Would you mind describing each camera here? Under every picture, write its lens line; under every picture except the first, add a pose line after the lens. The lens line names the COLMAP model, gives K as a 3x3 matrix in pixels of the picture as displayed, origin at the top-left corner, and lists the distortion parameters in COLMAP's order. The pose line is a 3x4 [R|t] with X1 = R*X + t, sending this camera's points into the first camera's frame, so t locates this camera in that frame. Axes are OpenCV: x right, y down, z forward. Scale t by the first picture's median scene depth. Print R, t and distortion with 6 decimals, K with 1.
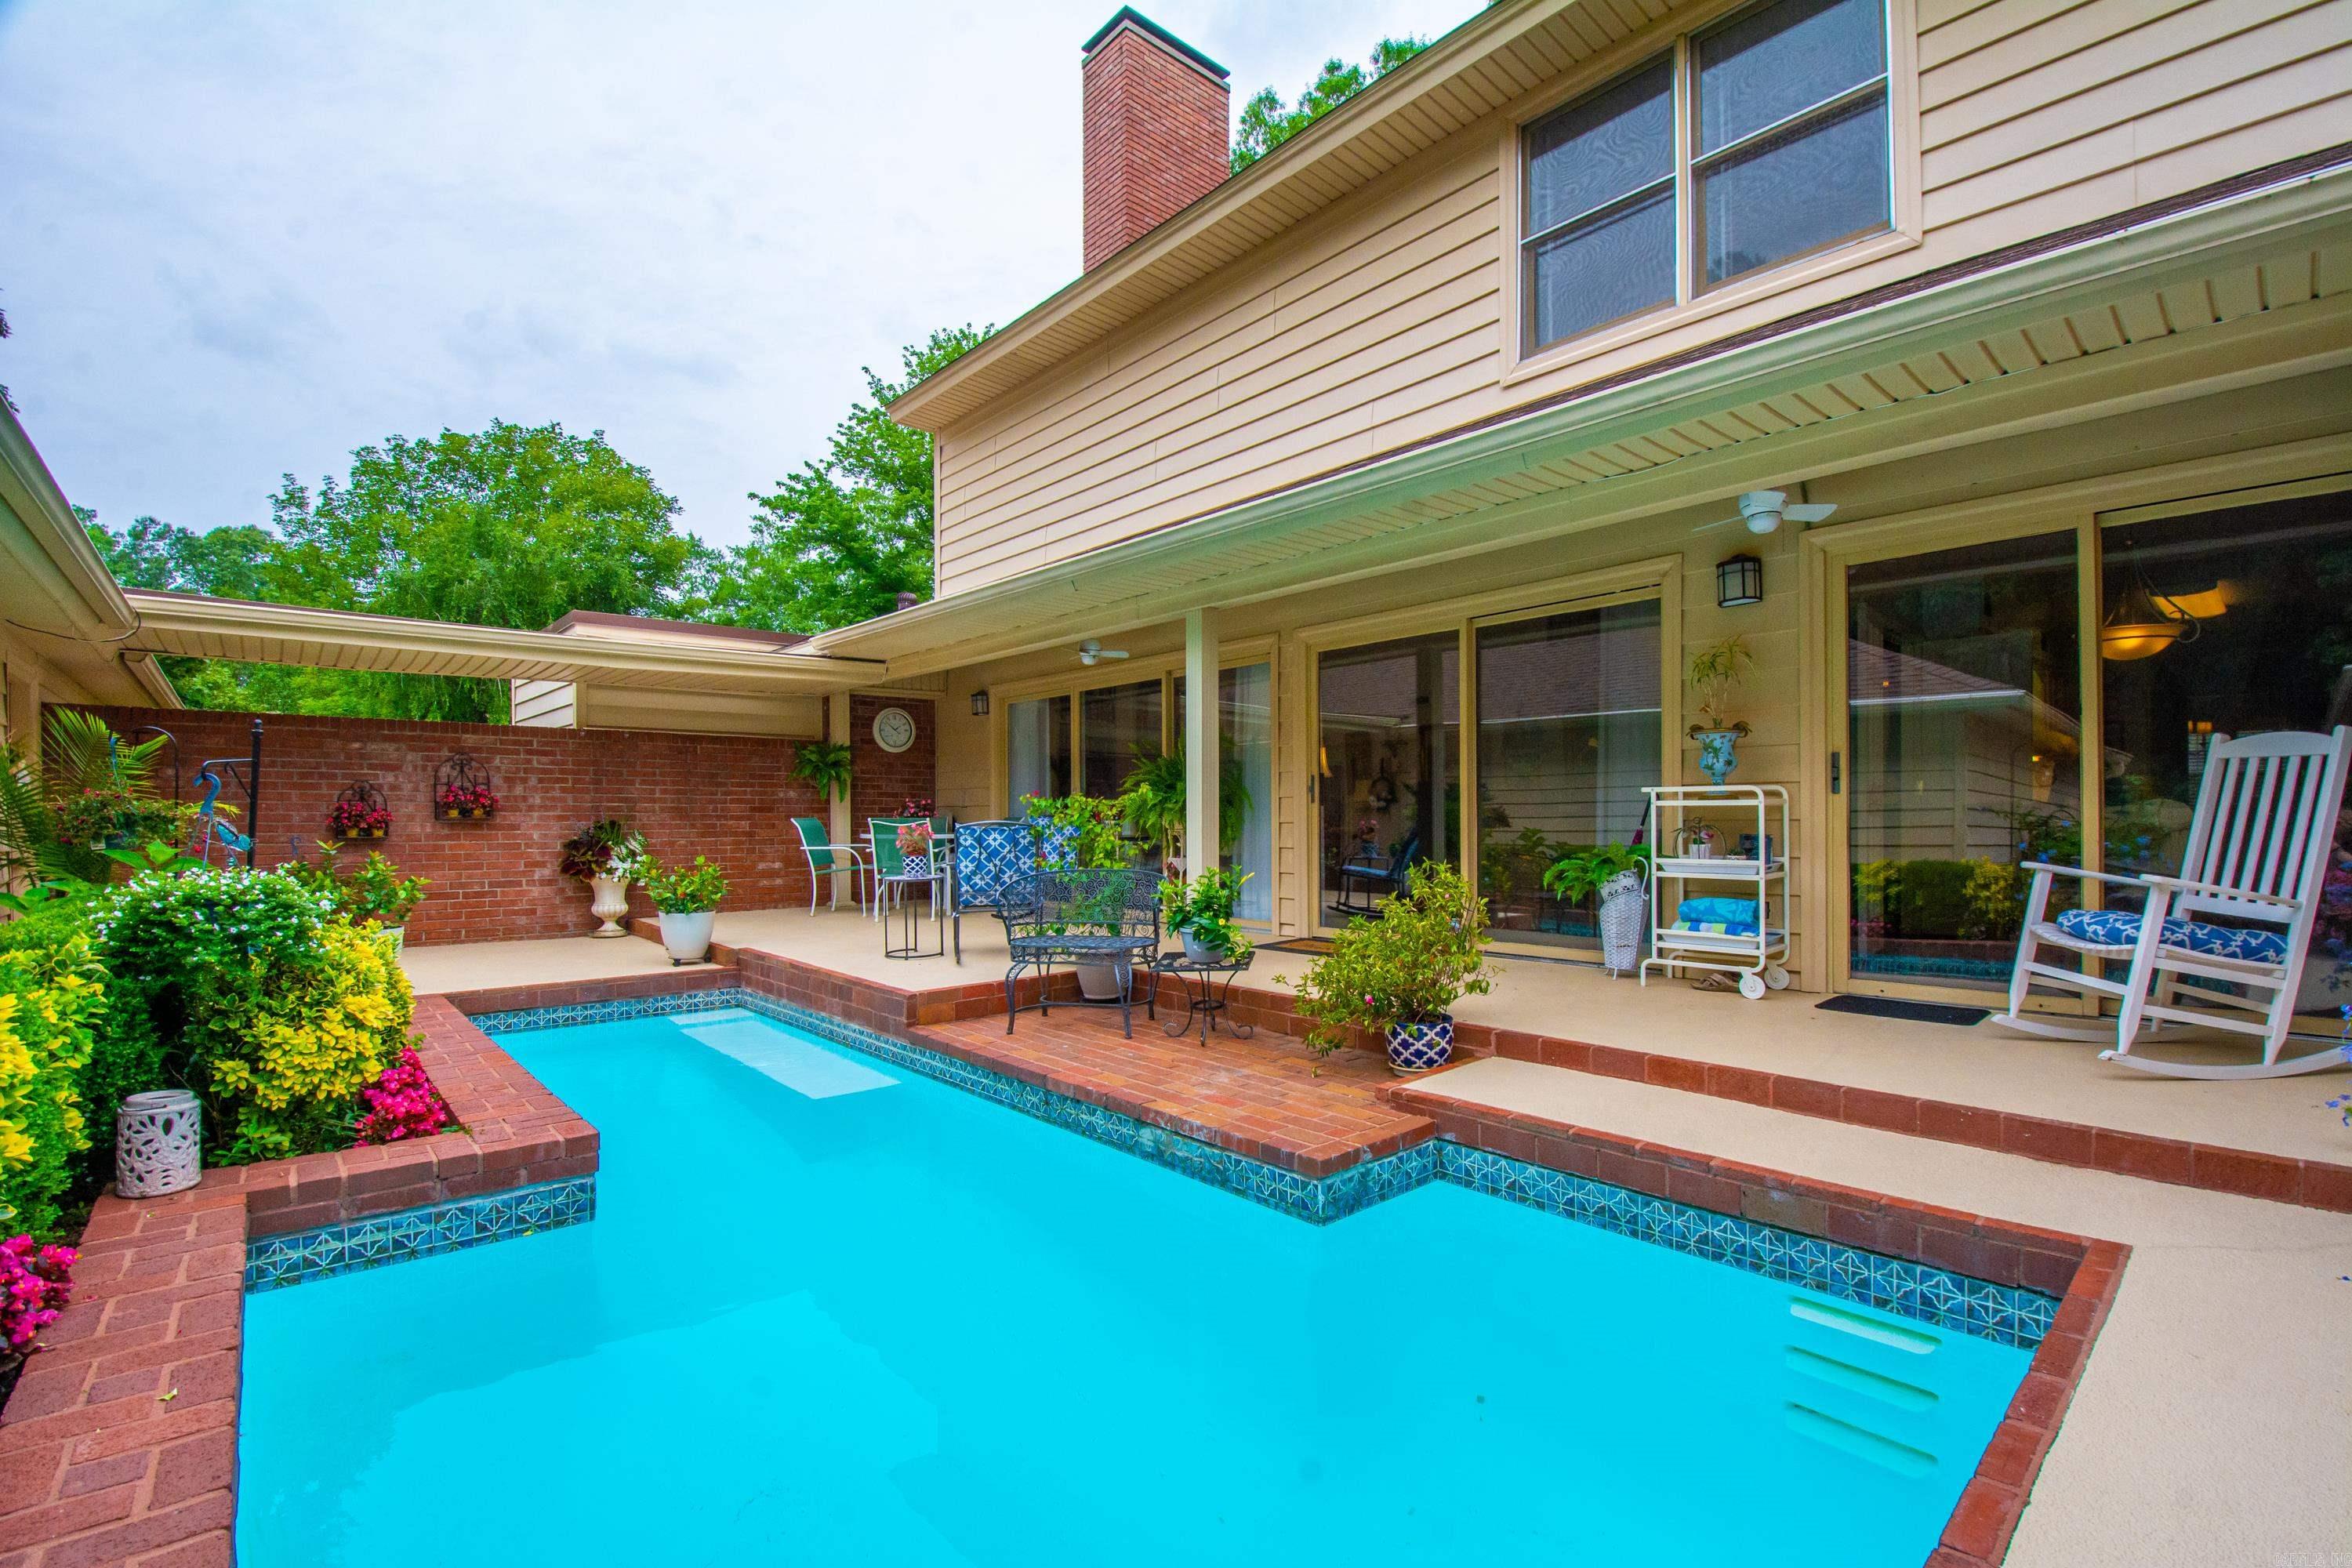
lens RADIAL K [[1034.1, 0, 1200.0], [0, 1034.1, 822.7], [0, 0, 1]] dist [0.019211, -0.025499]
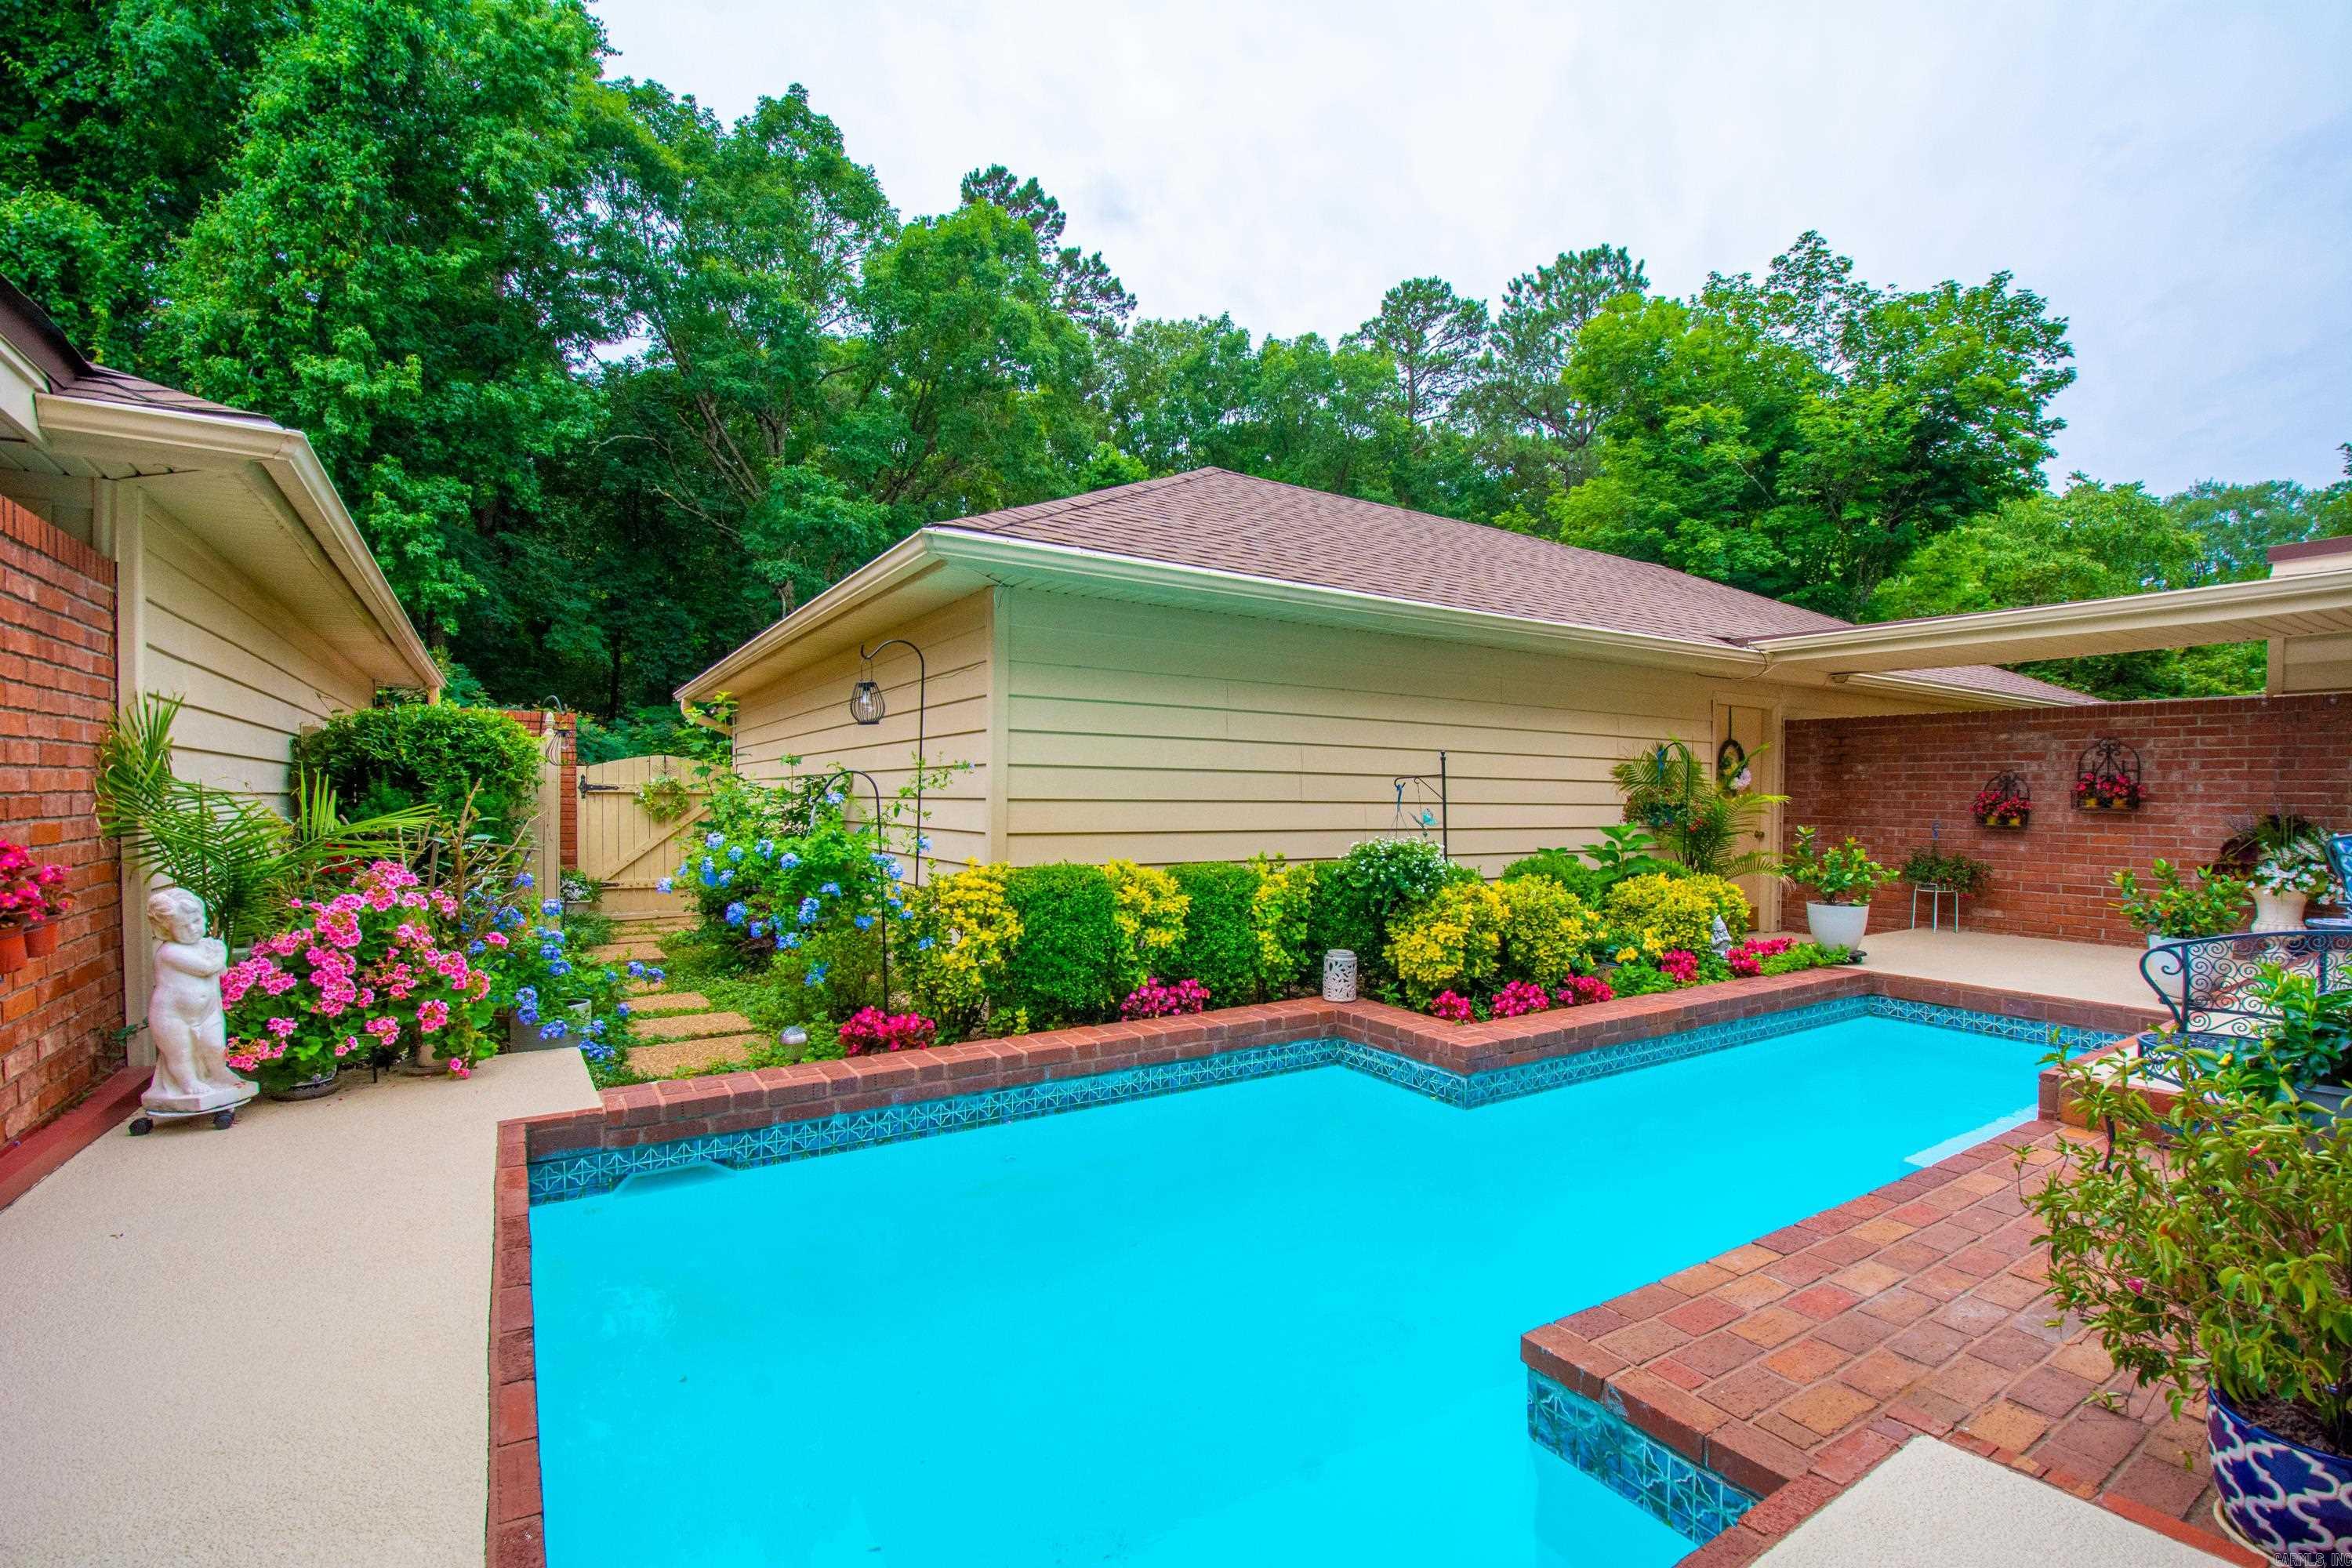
lens RADIAL K [[1034.1, 0, 1200.0], [0, 1034.1, 822.7], [0, 0, 1]] dist [0.019211, -0.025499]
pose [[-0.157579, 0.031591, -0.987001, 0.339819], [-0.011062, 0.999369, 0.033753, -0.014649], [0.987444, 0.016237, -0.157131, 0.369858]]
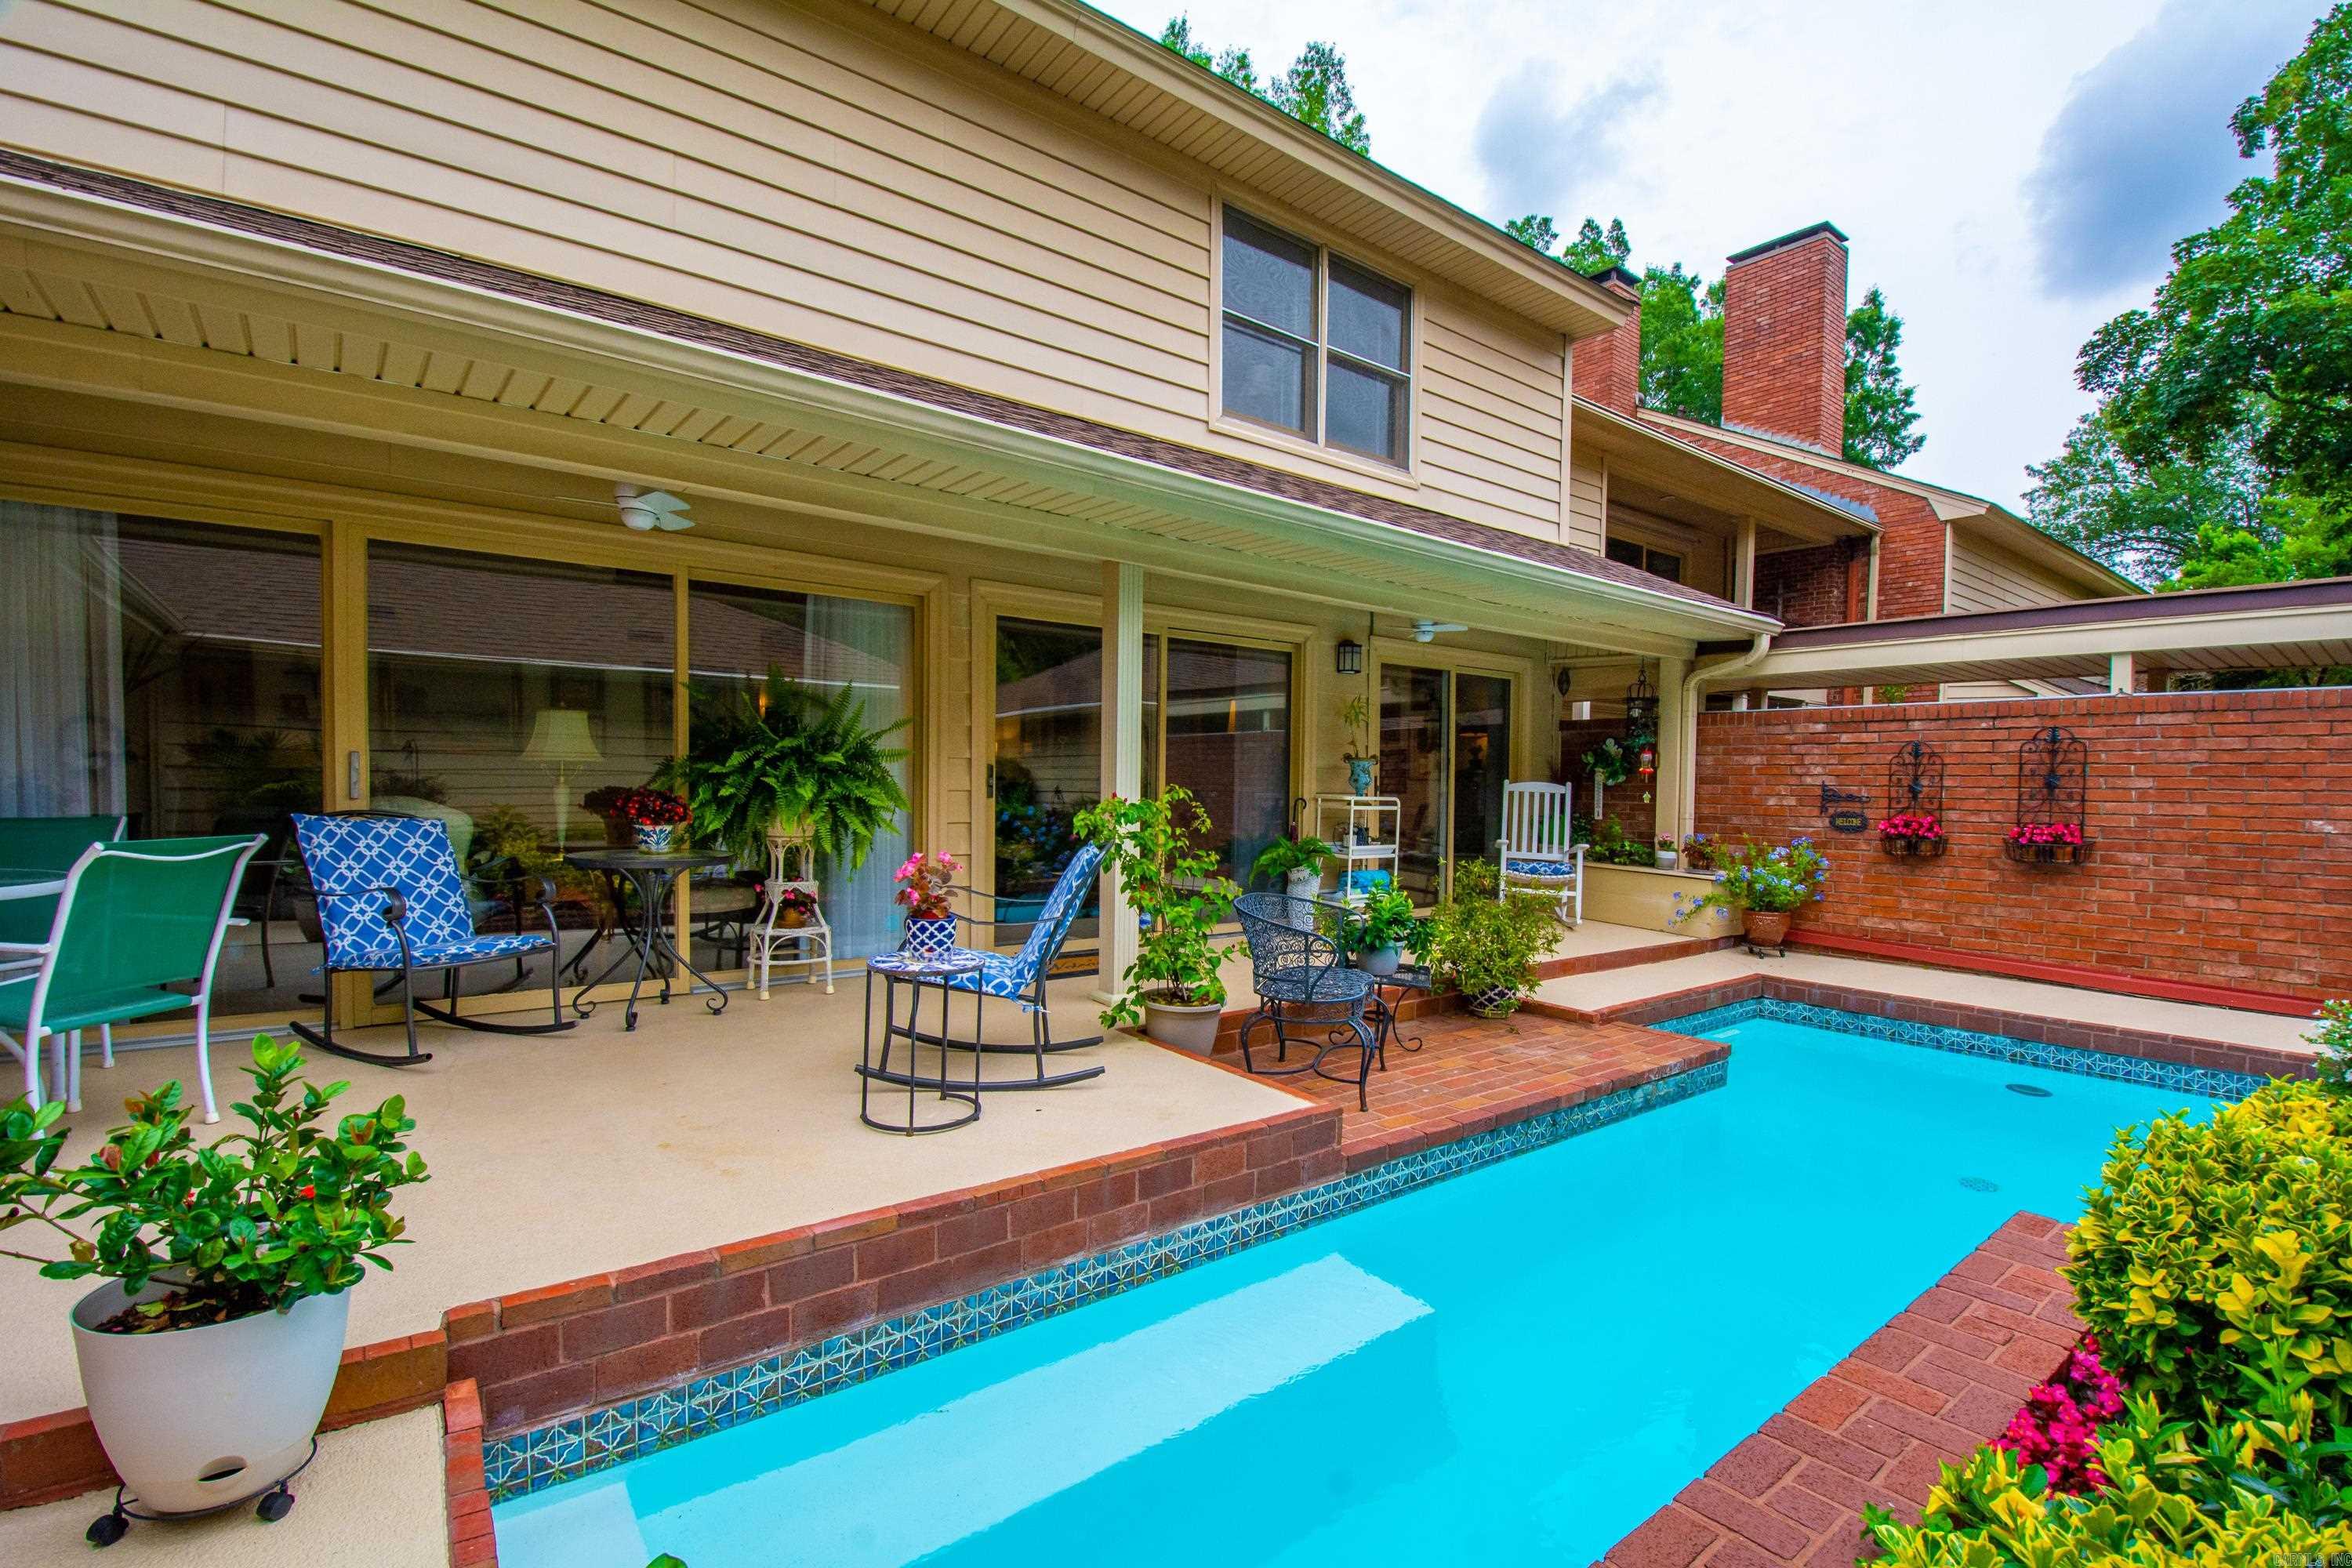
lens RADIAL K [[1057.2, 0, 1215.8], [0, 1057.2, 823.6], [0, 0, 1]] dist [0.019928, -0.026597]
pose [[0.066288, -0.032599, 0.997268, -0.664283], [-0.015999, 0.999303, 0.033729, -0.027821], [-0.997672, -0.018191, 0.065721, 0.709311]]
